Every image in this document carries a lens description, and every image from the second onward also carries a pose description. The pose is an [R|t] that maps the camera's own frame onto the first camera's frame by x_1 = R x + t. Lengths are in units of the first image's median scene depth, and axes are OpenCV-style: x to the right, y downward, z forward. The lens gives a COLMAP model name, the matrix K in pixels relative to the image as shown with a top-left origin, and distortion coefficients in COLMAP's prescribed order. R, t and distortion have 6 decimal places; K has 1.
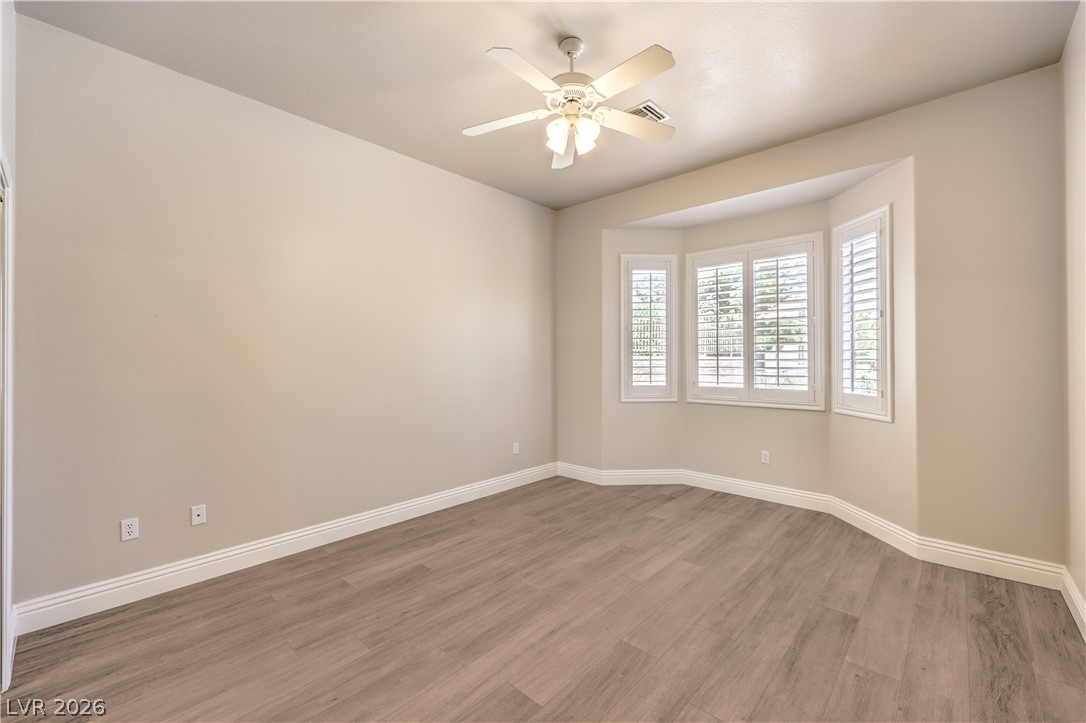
lens RADIAL K [[437.3, 0, 530.8], [0, 437.3, 350.7], [0, 0, 1]] dist [-0.000520, 0.000010]
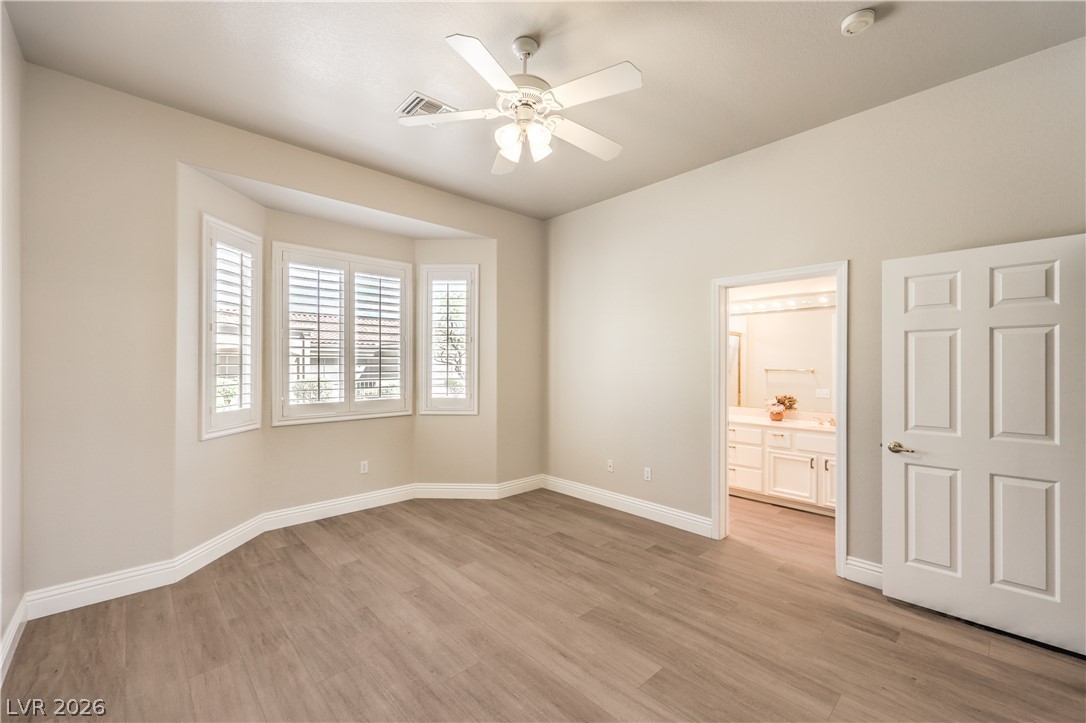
lens RADIAL K [[456.0, 0, 549.4], [0, 456.0, 360.4], [0, 0, 1]] dist [-0.000597, 0.000015]
pose [[0.045521, 0.008604, 0.998926, -0.741891], [-0.019514, 0.999780, -0.007722, -0.011265], [-0.998773, -0.019142, 0.045679, 0.750591]]
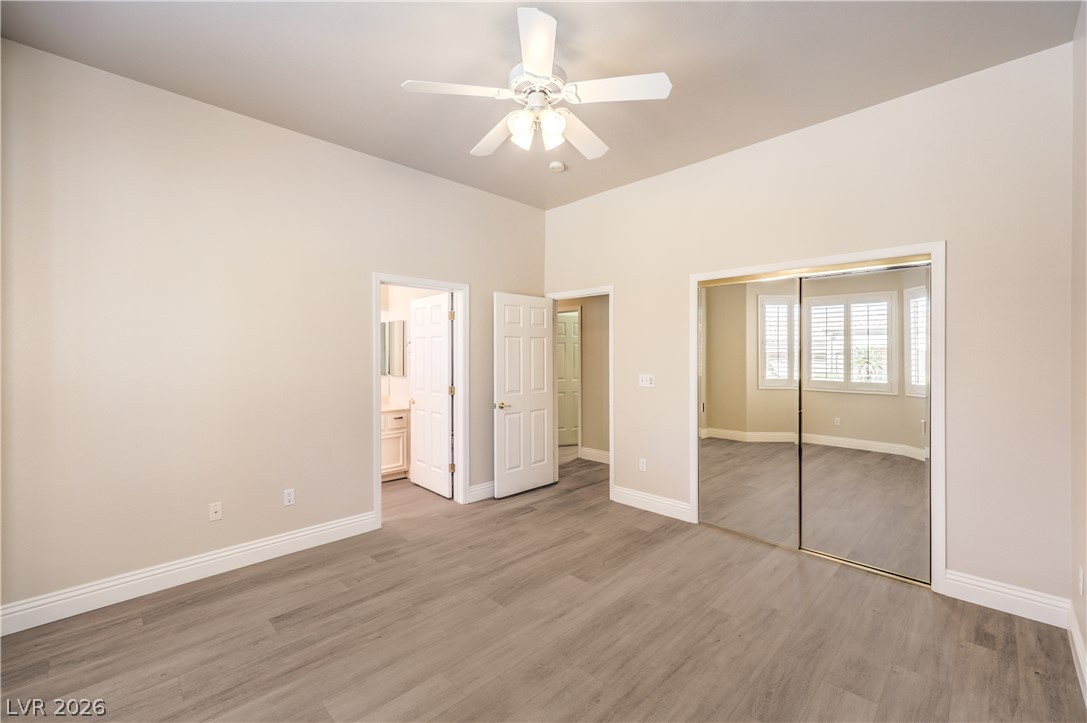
lens RADIAL K [[456.4, 0, 549.9], [0, 456.4, 360.4], [0, 0, 1]] dist [-0.000597, 0.000015]
pose [[-0.999963, 0.004932, -0.007038, 0.063542], [0.004977, 0.999967, -0.006413, 0.000932], [0.007006, -0.006448, -0.999955, 1.628689]]
